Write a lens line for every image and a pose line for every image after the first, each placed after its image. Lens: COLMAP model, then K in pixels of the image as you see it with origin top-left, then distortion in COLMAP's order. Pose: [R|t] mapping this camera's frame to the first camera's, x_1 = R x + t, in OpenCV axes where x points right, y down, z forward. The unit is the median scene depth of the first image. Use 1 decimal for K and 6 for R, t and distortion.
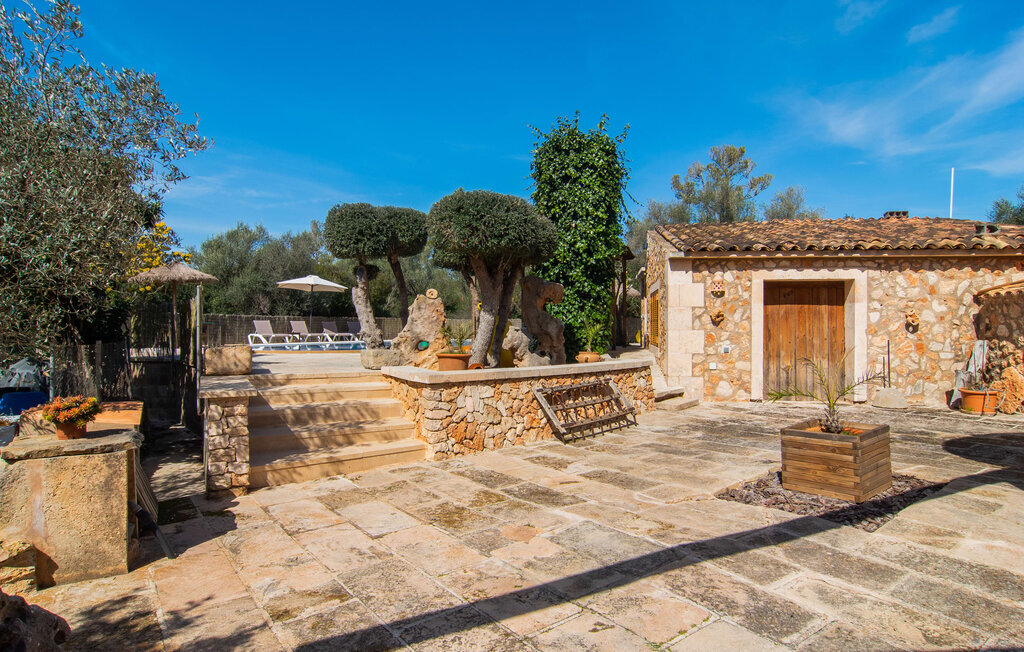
lens RADIAL K [[570.8, 0, 525.1], [0, 570.8, 323.1], [0, 0, 1]] dist [-0.002619, 0.000911]
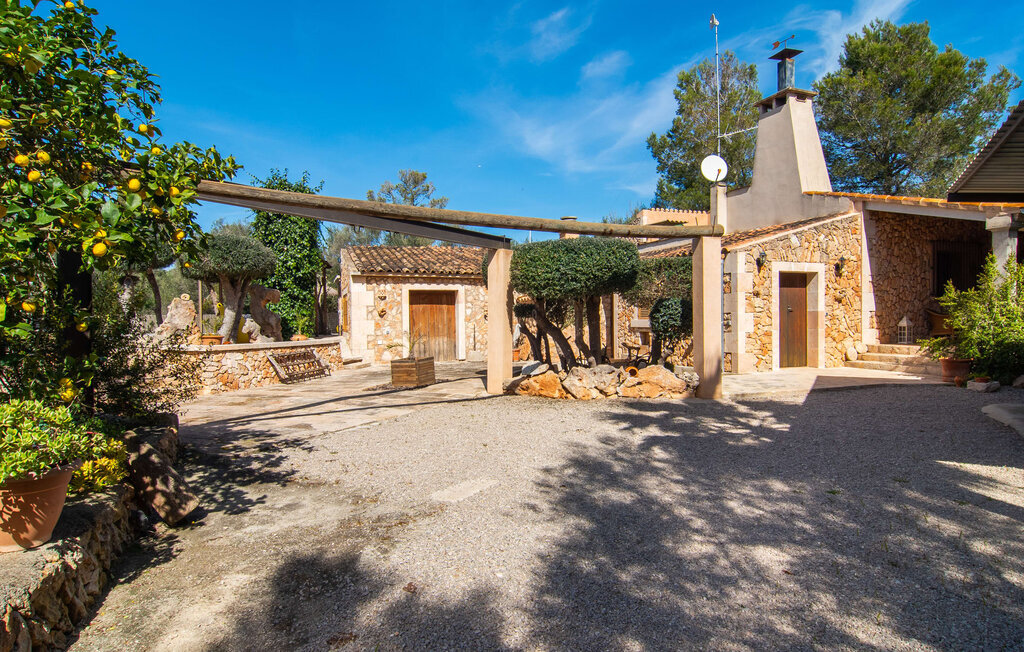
lens RADIAL K [[570.8, 0, 511.7], [0, 570.8, 334.7], [0, 0, 1]] dist [-0.002619, 0.000911]
pose [[0.887226, -0.023268, 0.460749, -0.091324], [0.009542, 0.999439, 0.032097, 0.005266], [-0.461237, -0.024080, 0.886950, -0.644438]]
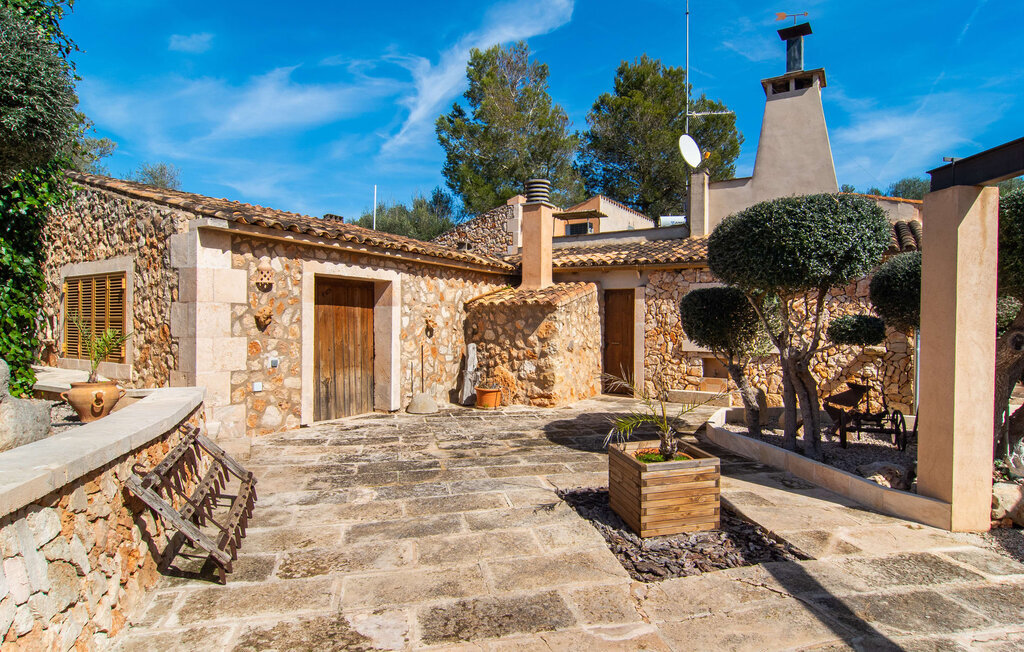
lens RADIAL K [[570.8, 0, 508.8], [0, 570.8, 330.3], [0, 0, 1]] dist [-0.002619, 0.000911]
pose [[0.437553, -0.002184, 0.899190, -0.186615], [-0.013052, 0.999876, 0.008780, -0.006544], [-0.899098, -0.015578, 0.437470, 0.415466]]
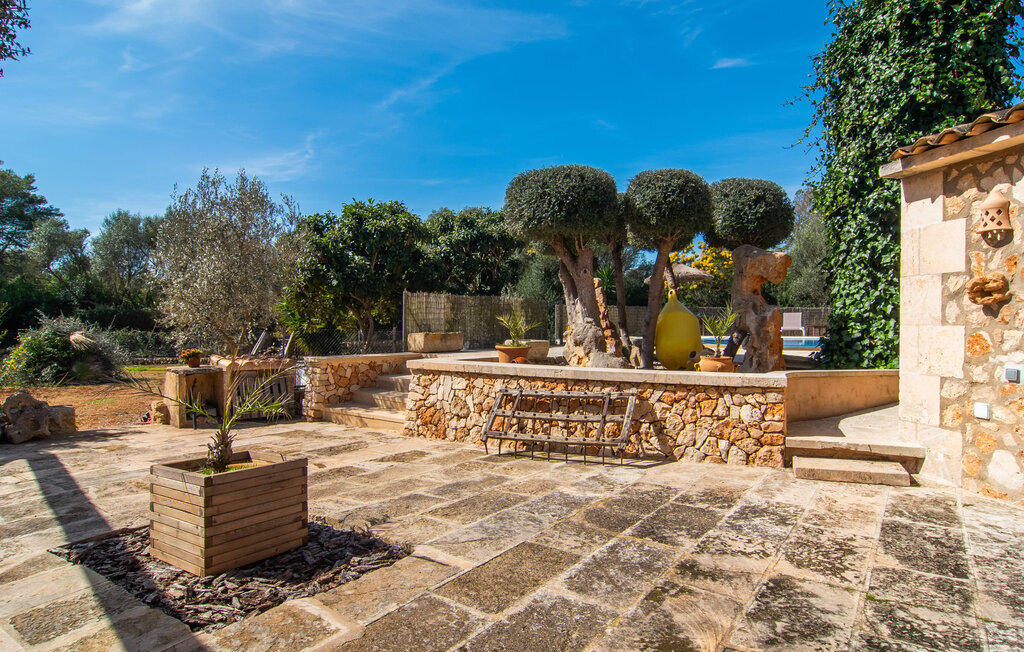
lens RADIAL K [[570.8, 0, 518.7], [0, 570.8, 324.2], [0, 0, 1]] dist [-0.002619, 0.000911]
pose [[0.306910, 0.007553, -0.951708, 0.648590], [0.005827, 0.999935, 0.009815, 0.005232], [0.951721, -0.008558, 0.306846, 0.562772]]
